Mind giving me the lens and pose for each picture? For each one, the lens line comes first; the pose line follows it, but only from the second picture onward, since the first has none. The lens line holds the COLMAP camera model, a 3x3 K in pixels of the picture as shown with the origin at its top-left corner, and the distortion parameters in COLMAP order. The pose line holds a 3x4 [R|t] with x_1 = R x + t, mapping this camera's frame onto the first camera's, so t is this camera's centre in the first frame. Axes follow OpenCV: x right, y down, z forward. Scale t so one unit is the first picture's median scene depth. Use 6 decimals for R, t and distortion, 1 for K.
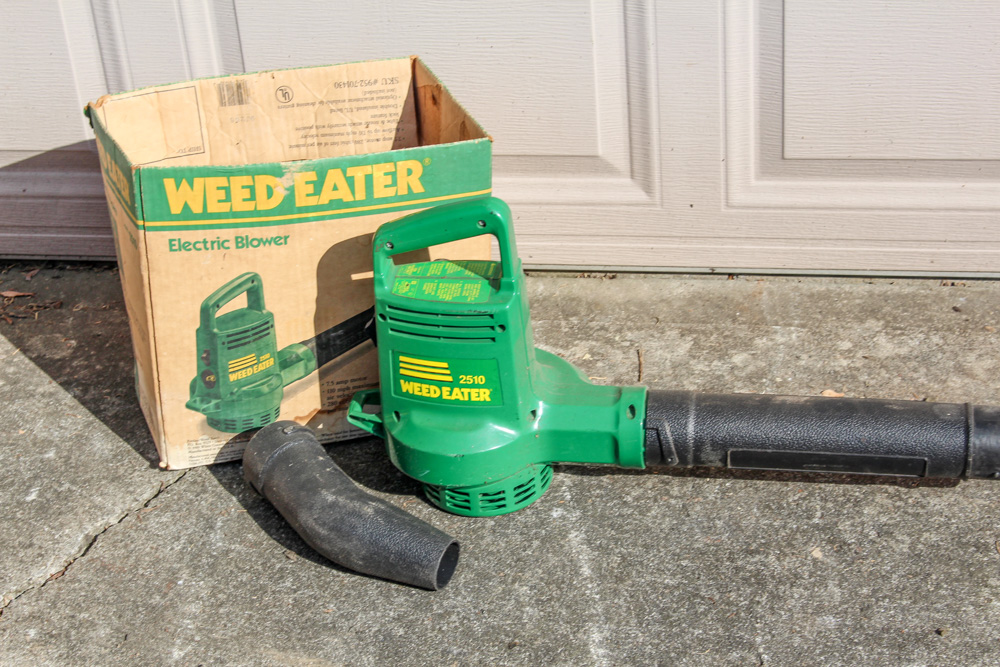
lens RADIAL K [[2093.5, 0, 502.0], [0, 2093.5, 338.3], [0, 0, 1]] dist [0.016967, 0.000000]
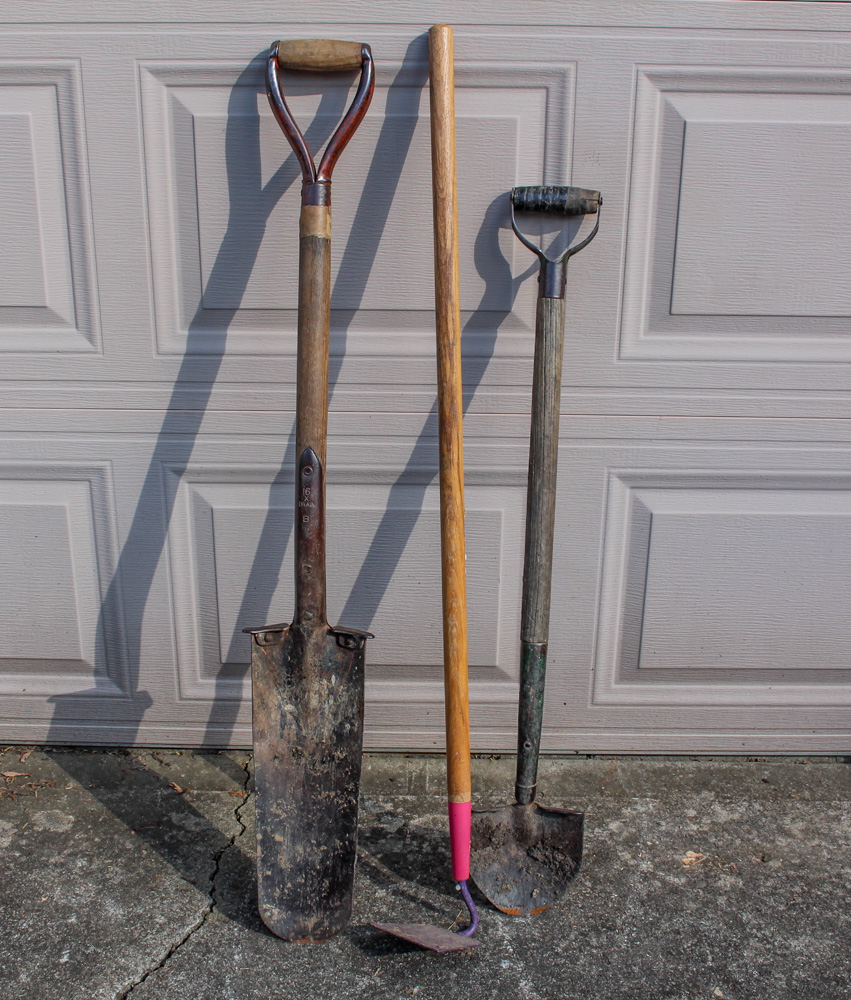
lens RADIAL K [[1499.7, 0, 398.8], [0, 1499.7, 513.9], [0, 0, 1]] dist [-0.105307, 0.000000]
pose [[0.988506, 0.011154, 0.150771, -0.158203], [0.009955, 0.990308, -0.138529, -0.055038], [-0.150855, 0.138438, 0.978814, 0.103240]]
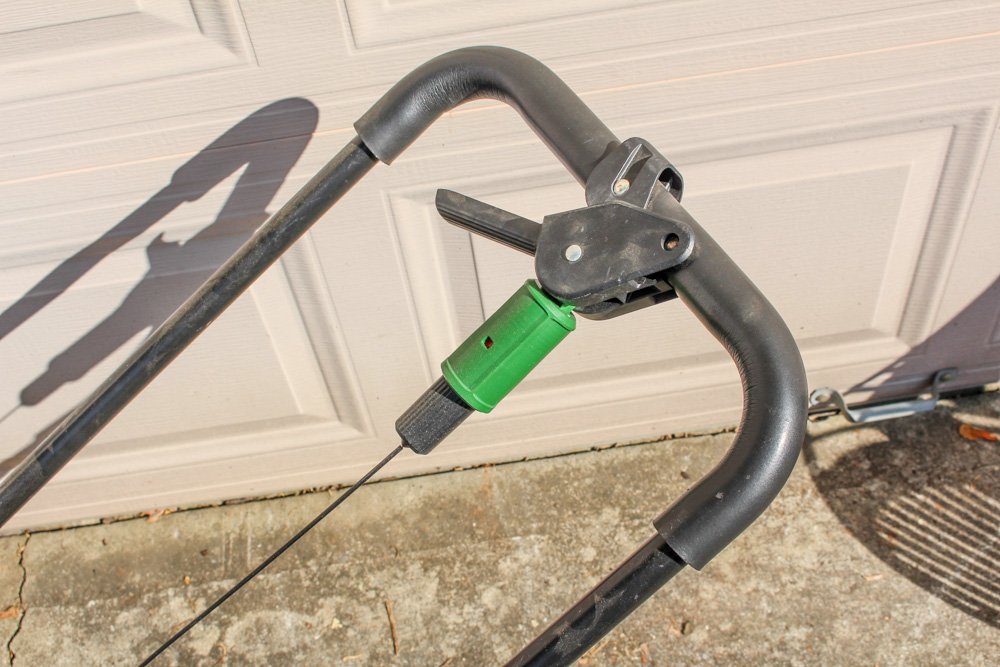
lens RADIAL K [[1269.1, 0, 489.3], [0, 1269.1, 338.5], [0, 0, 1]] dist [-0.069998, 0.000000]
pose [[0.965702, -0.221576, 0.135365, 0.060581], [0.166810, 0.928939, 0.330524, -0.302305], [-0.198982, -0.296607, 0.934040, 0.487609]]
